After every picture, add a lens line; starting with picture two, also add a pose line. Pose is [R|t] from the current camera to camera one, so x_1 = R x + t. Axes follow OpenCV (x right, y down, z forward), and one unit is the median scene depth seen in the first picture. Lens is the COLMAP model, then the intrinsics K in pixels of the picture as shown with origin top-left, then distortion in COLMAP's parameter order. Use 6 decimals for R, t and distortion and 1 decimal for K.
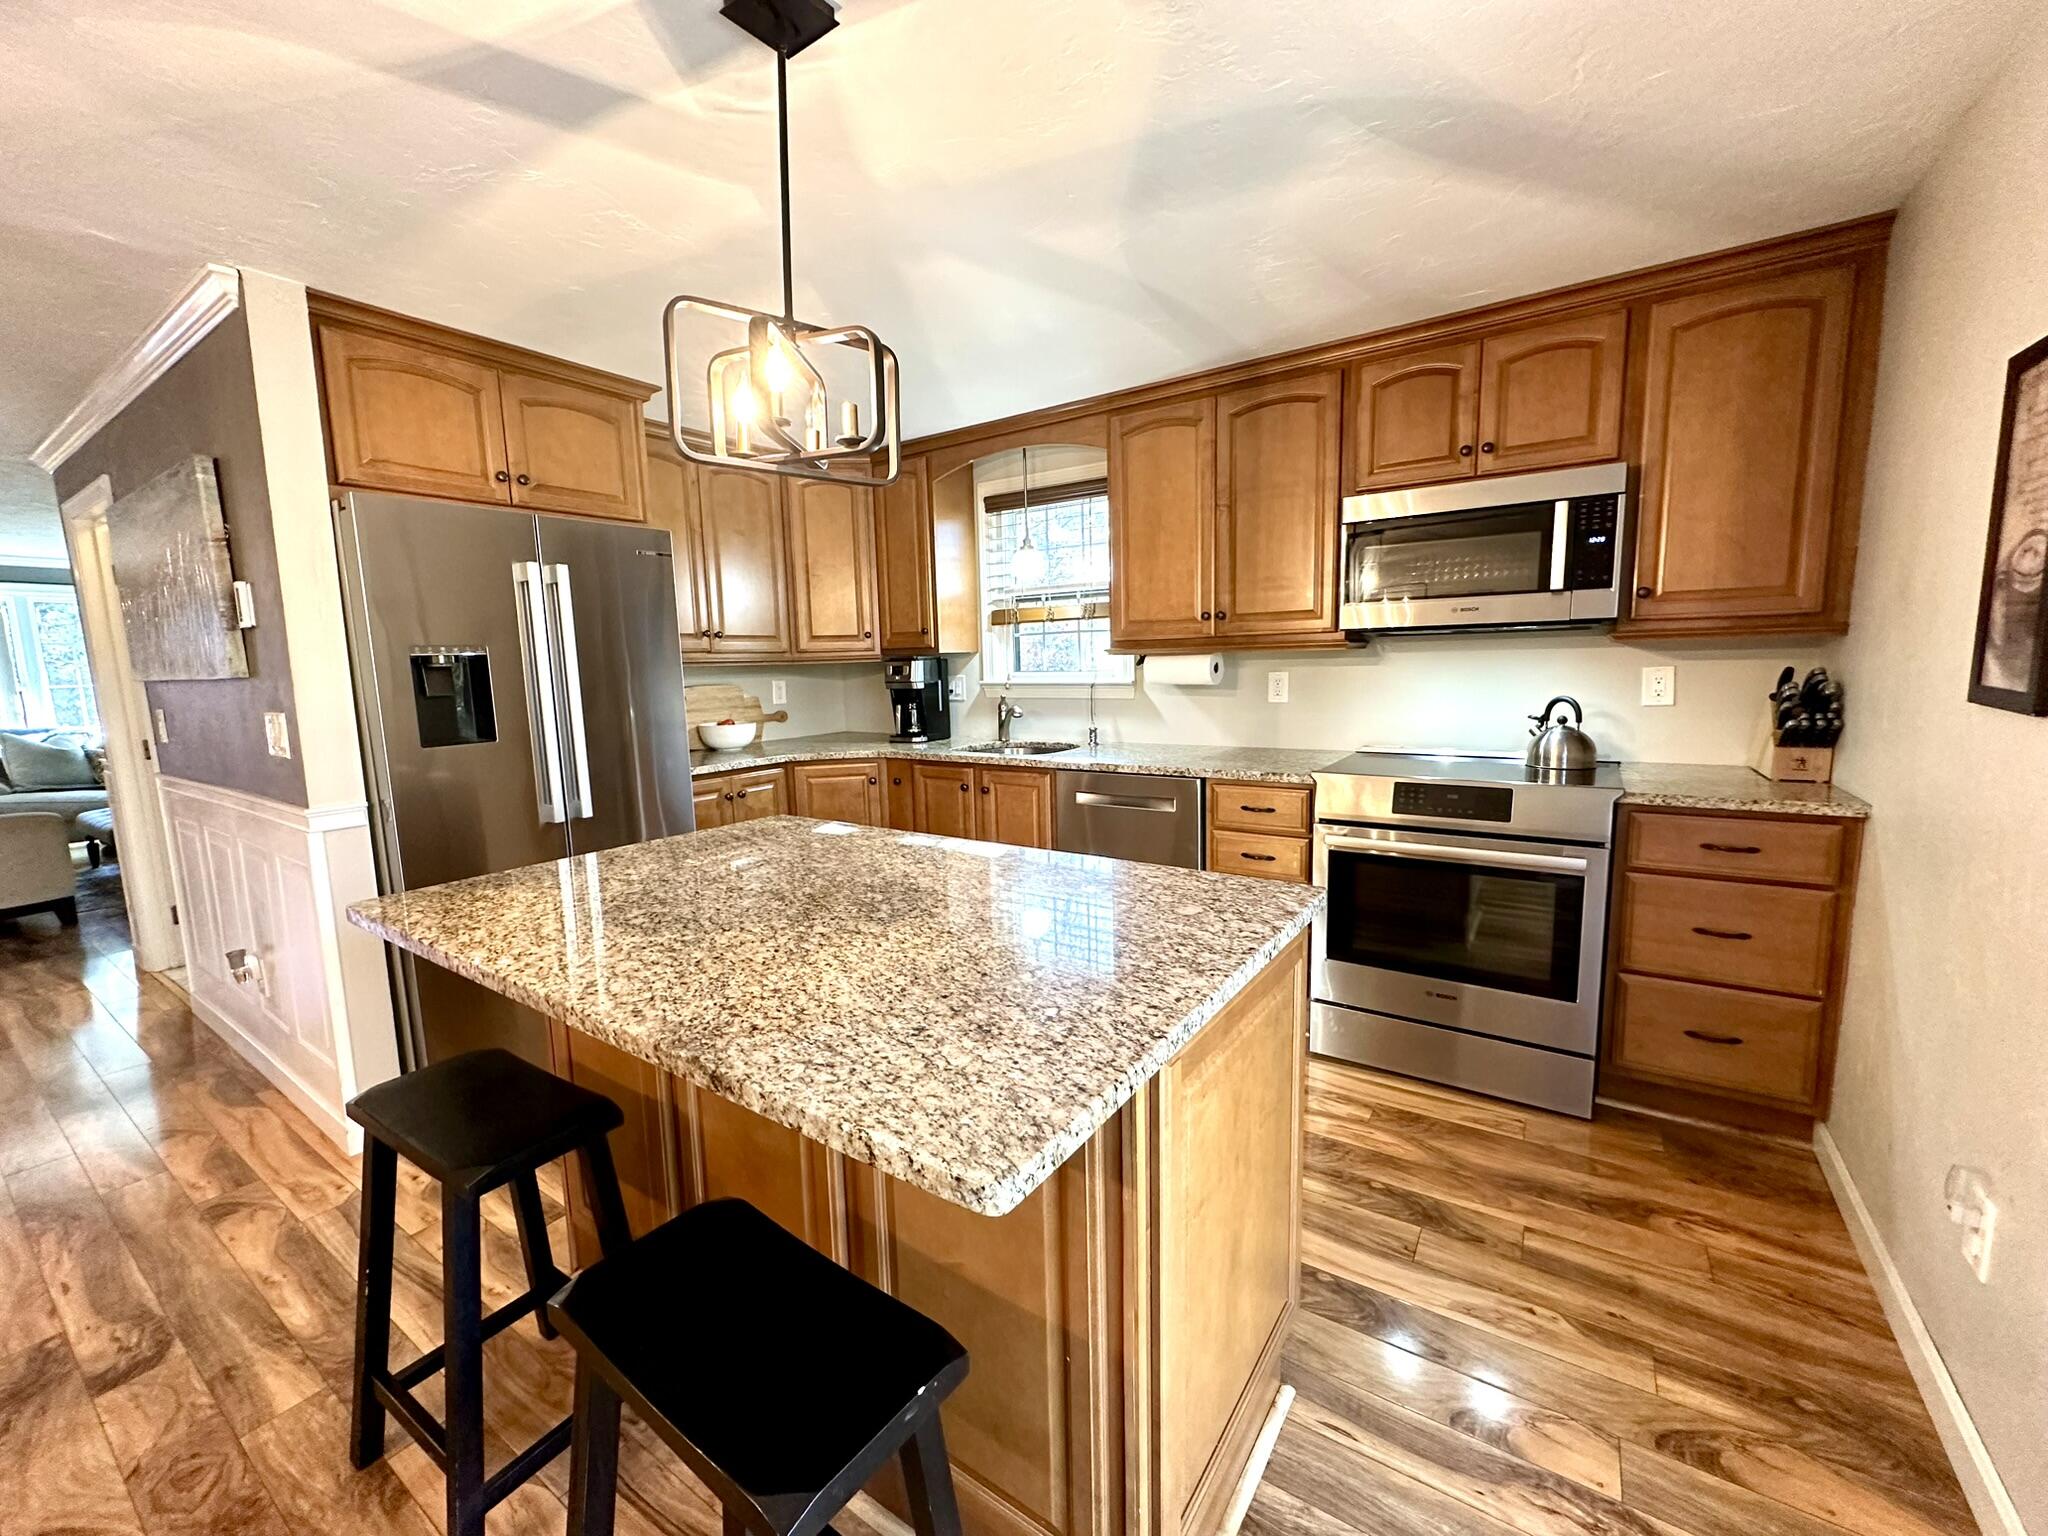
lens RADIAL K [[816.0, 0, 1019.8], [0, 816.0, 768.8], [0, 0, 1]] dist [-0.001018, 0.000757]
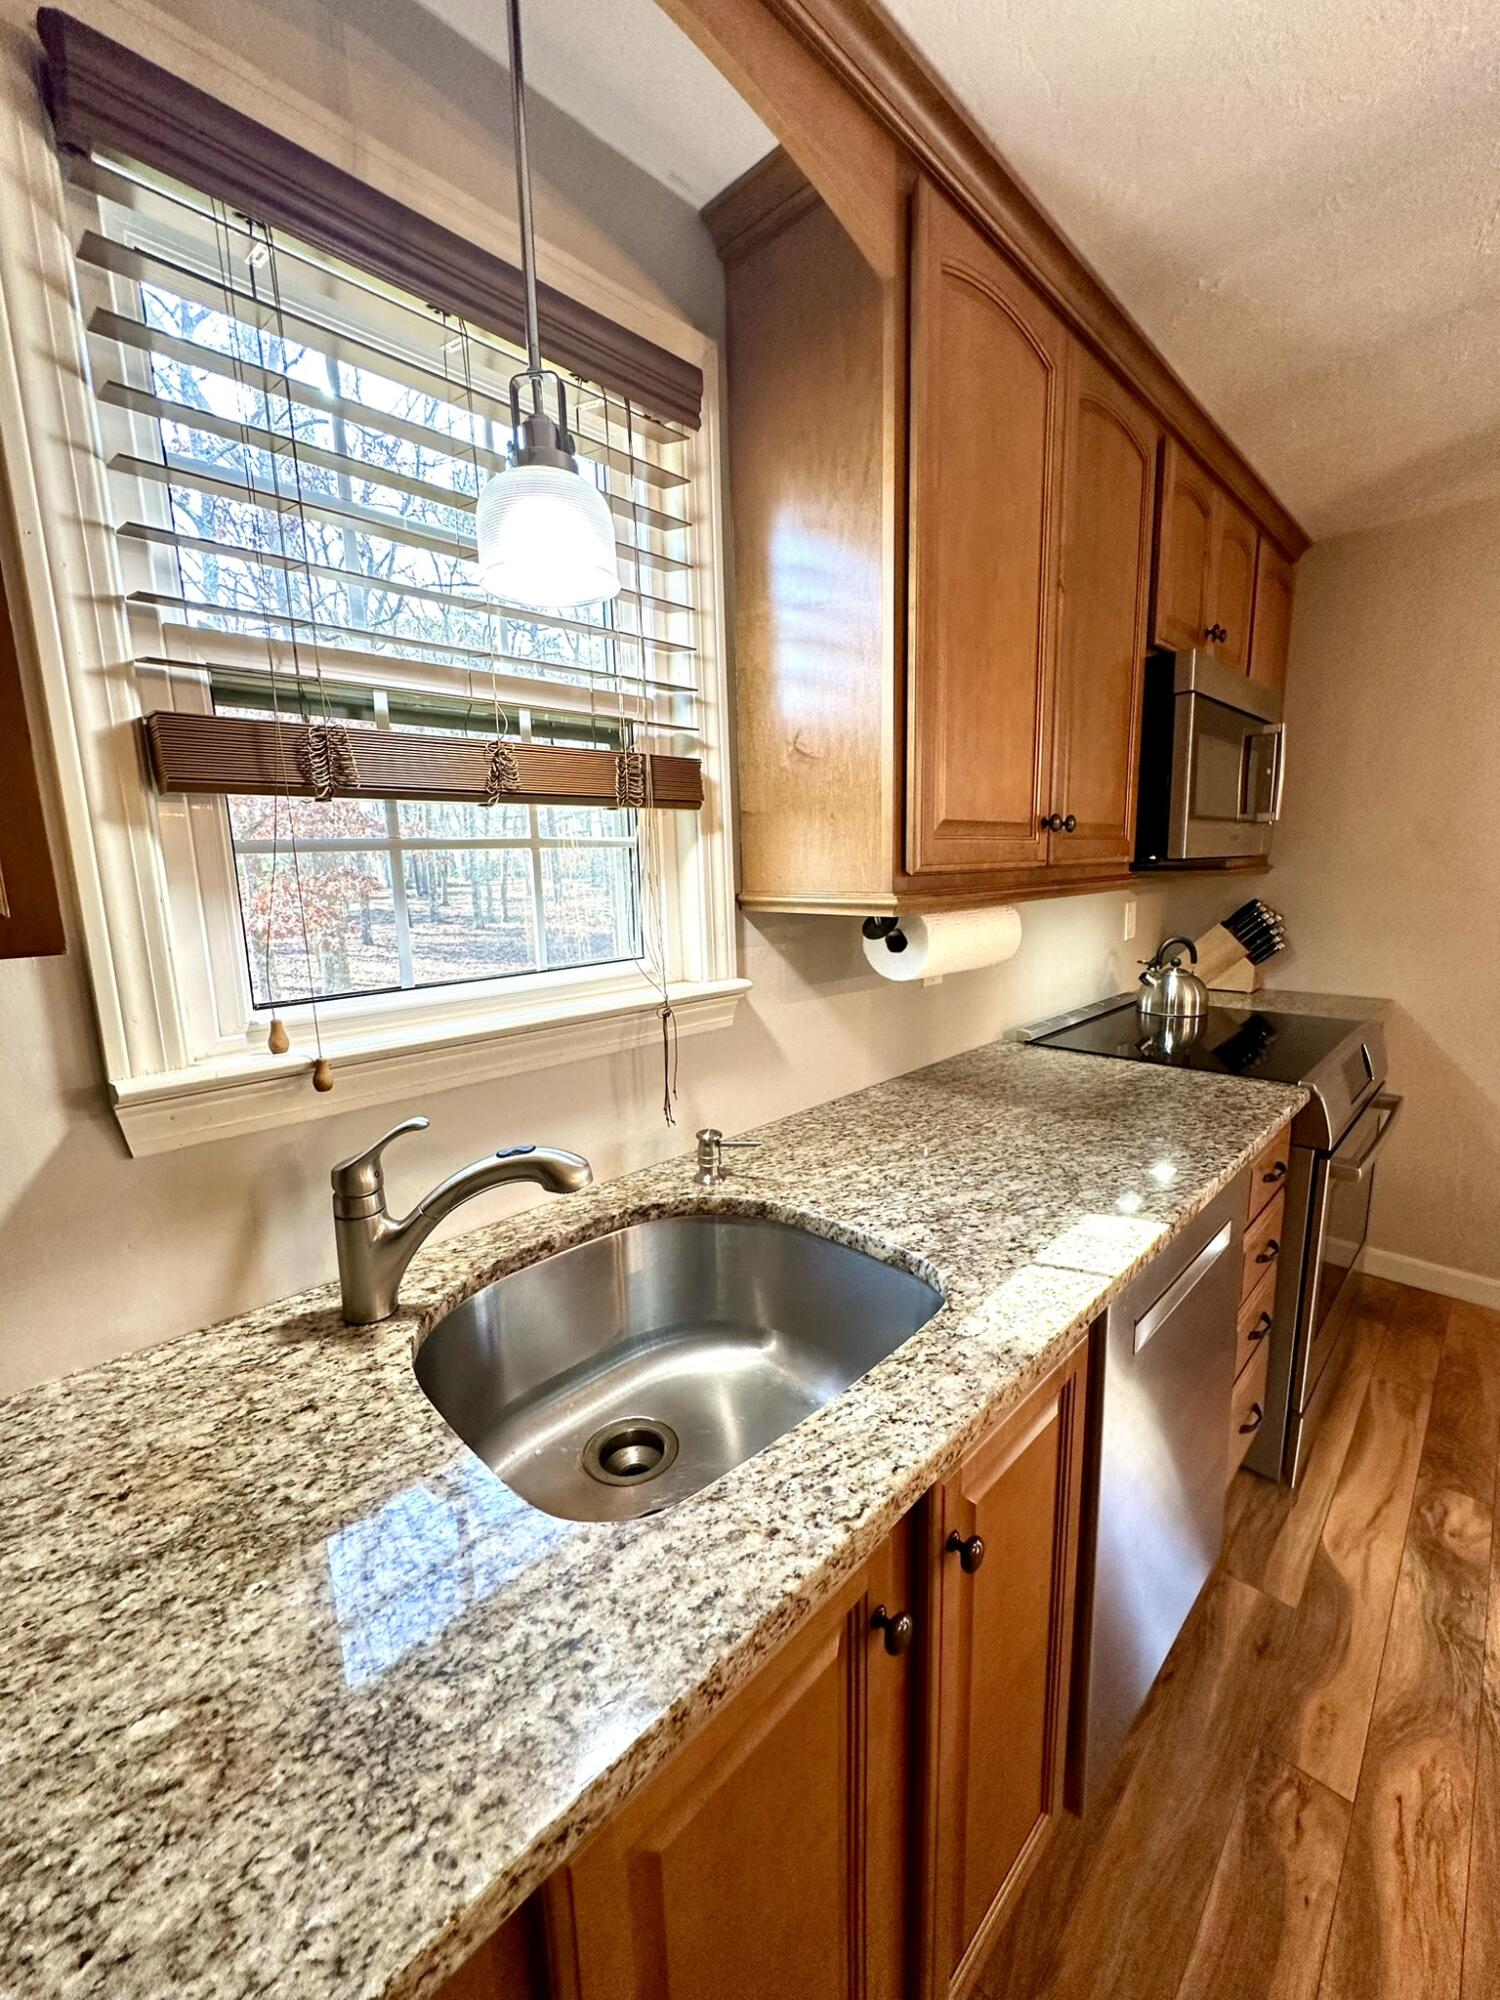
lens RADIAL K [[796.9, 0, 756.4], [0, 796.9, 1003.0], [0, 0, 1]] dist [-0.001018, 0.000757]
pose [[0.174879, -0.149824, 0.973124, -0.283576], [0.151984, 0.980616, 0.123665, -0.182041], [-0.972789, 0.126273, 0.194260, 1.178857]]
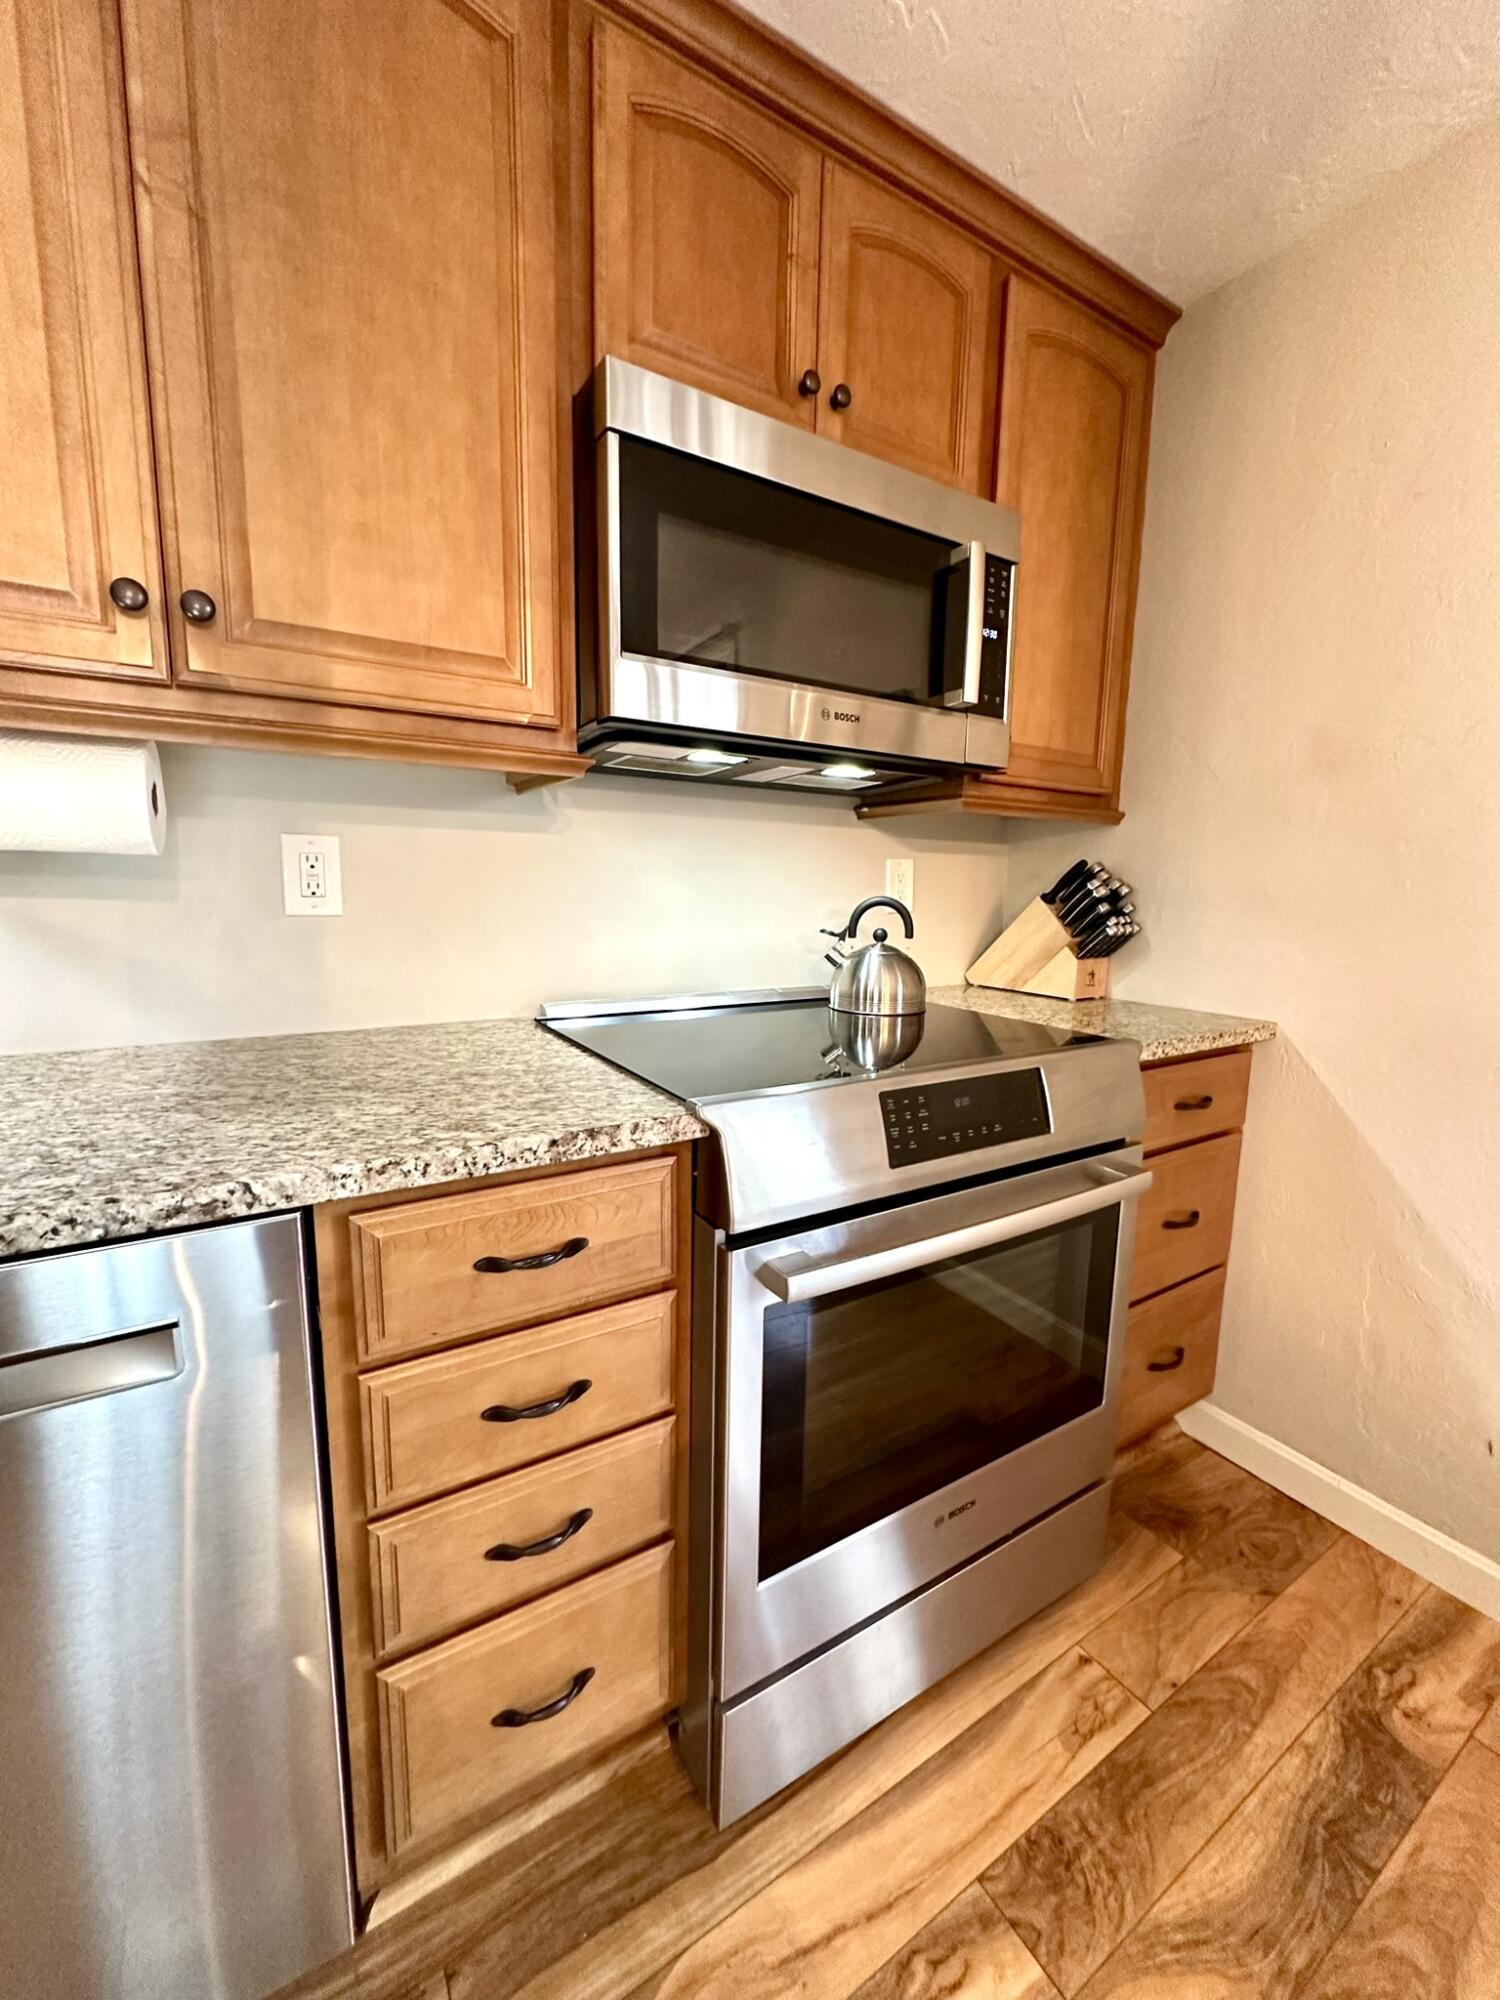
lens RADIAL K [[796.9, 0, 750.7], [0, 796.9, 1000.3], [0, 0, 1]] dist [-0.001018, 0.000757]
pose [[0.402020, -0.099696, 0.910187, 0.059864], [0.093346, 0.993338, 0.067574, -0.055160], [-0.910860, 0.057796, 0.408648, 0.766414]]
